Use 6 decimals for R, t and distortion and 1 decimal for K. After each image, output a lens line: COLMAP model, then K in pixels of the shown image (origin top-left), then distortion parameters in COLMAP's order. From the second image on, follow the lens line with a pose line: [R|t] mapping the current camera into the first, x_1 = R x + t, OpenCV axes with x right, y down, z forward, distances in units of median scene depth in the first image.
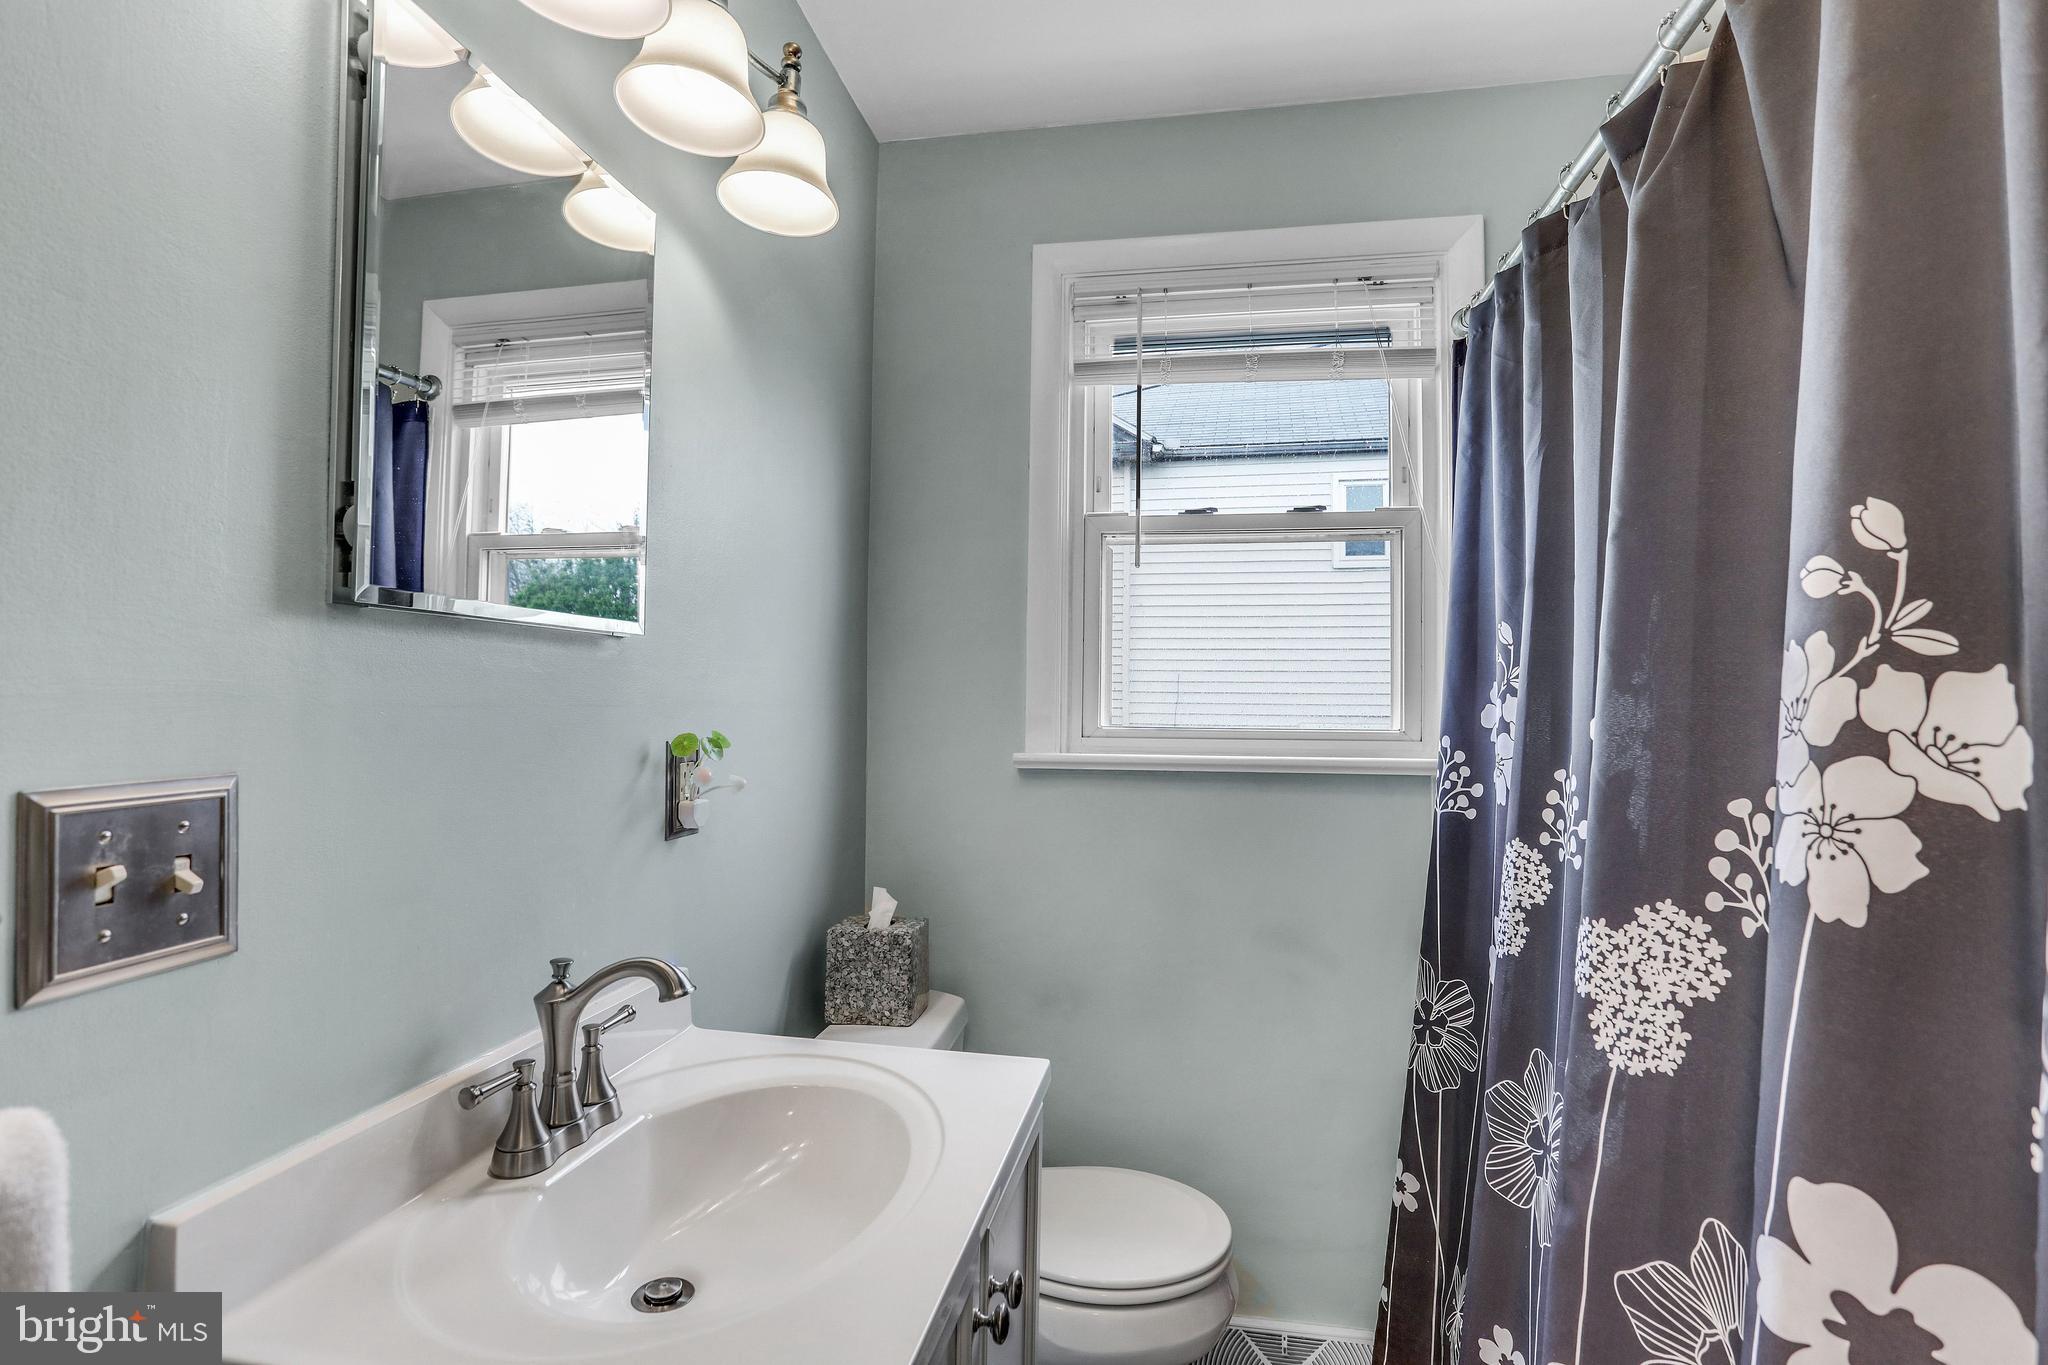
lens RADIAL K [[980.3, 0, 1024.0], [0, 980.3, 682.5], [0, 0, 1]] dist [-0.066180, 0.038473]
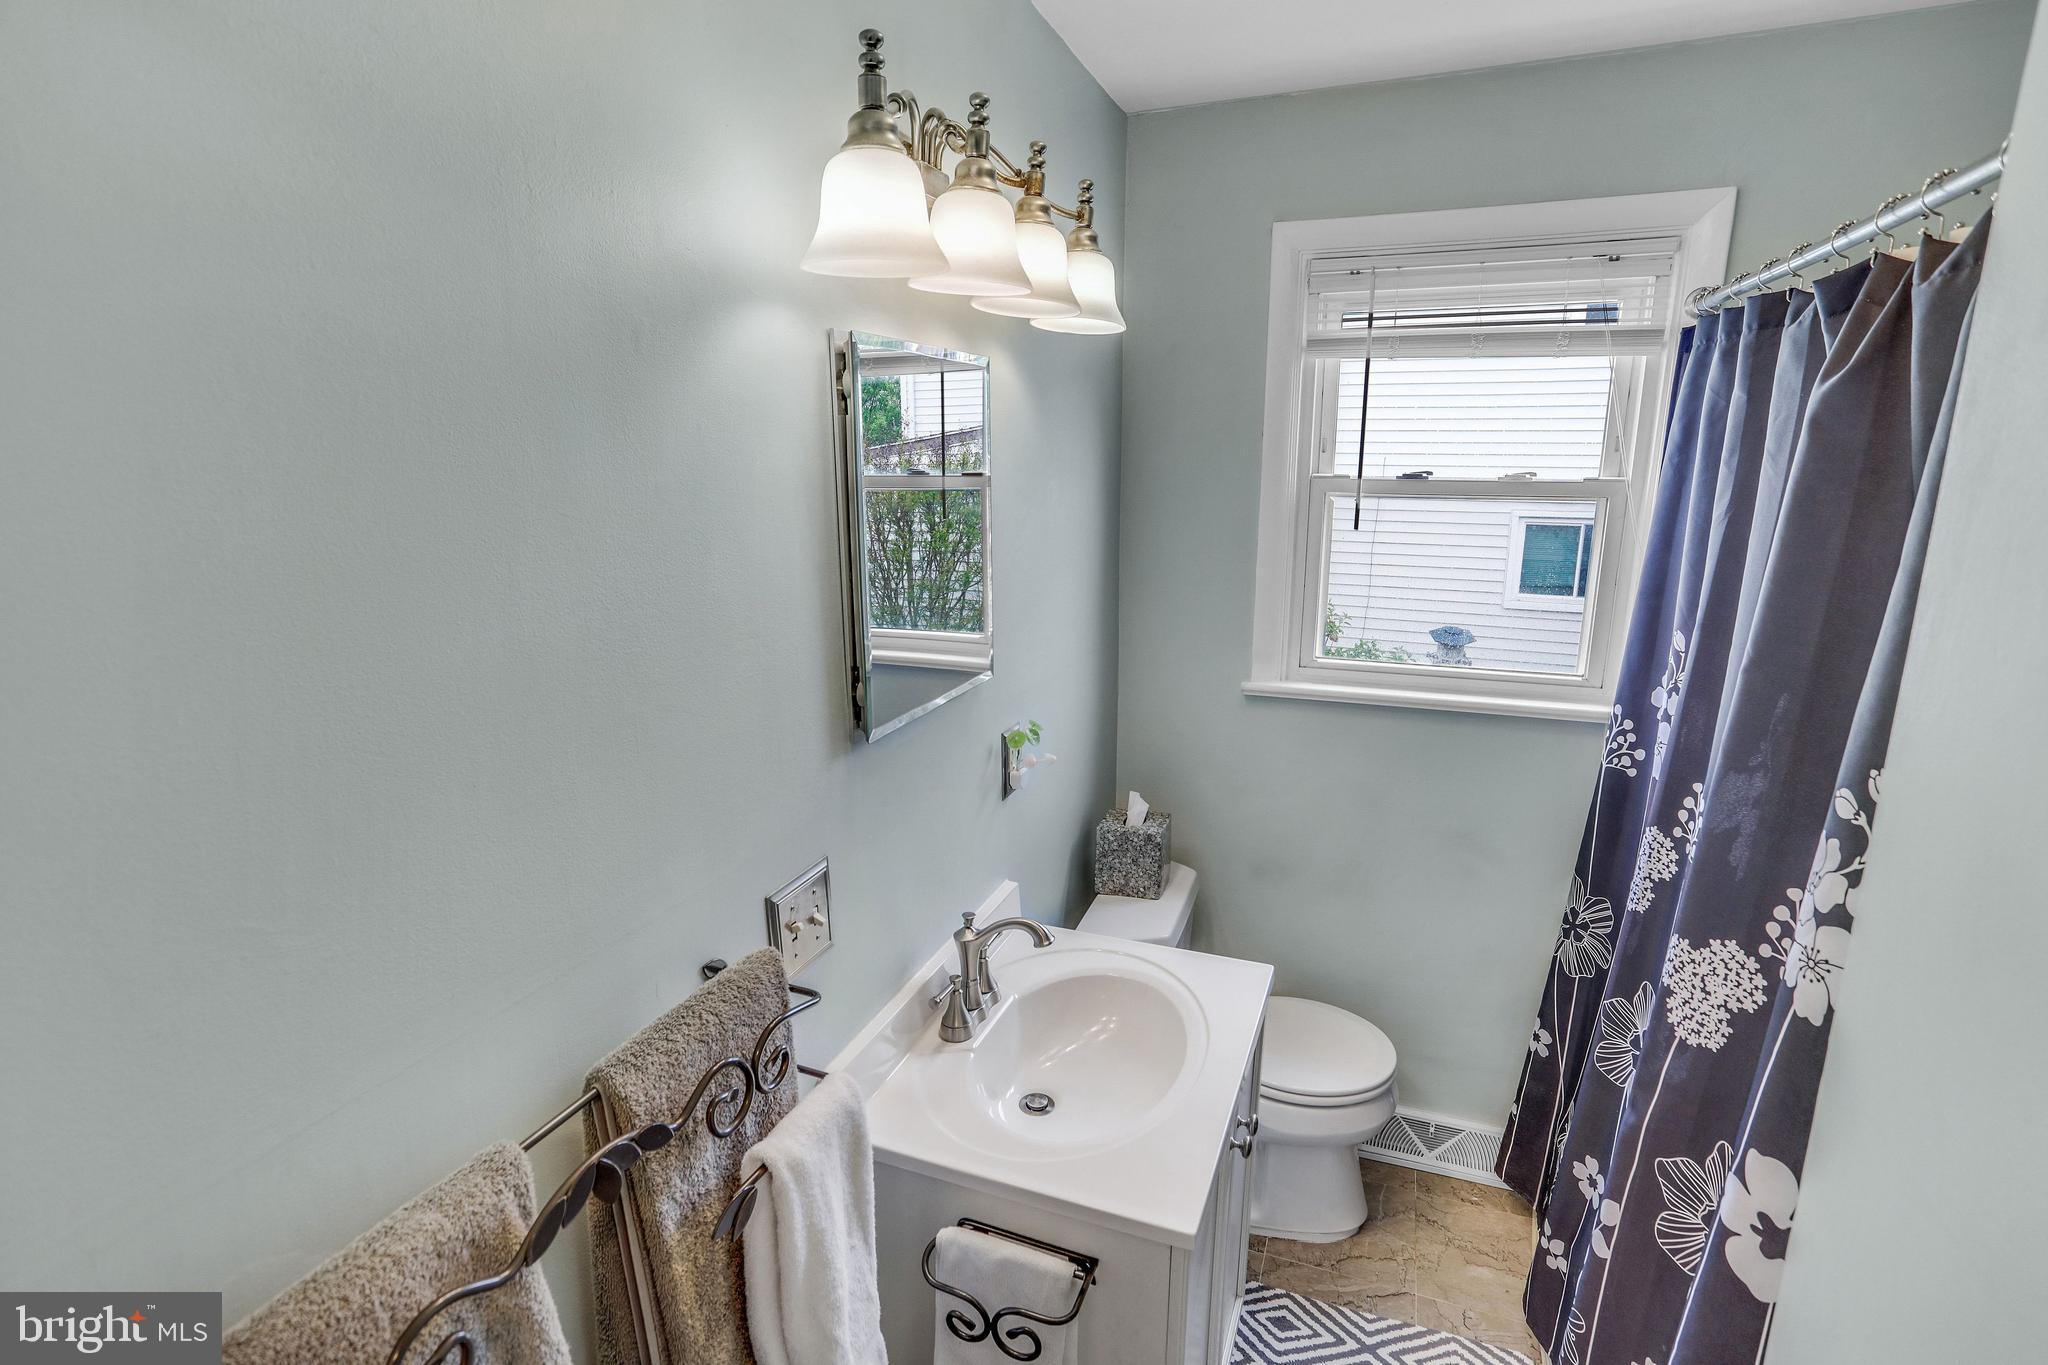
lens RADIAL K [[980.3, 0, 1024.0], [0, 980.3, 682.5], [0, 0, 1]] dist [-0.066180, 0.038473]
pose [[0.982099, 0.029040, -0.186114, -0.073801], [0.018516, 0.968377, 0.248804, -0.347251], [0.187454, -0.247797, 0.950504, -0.302566]]
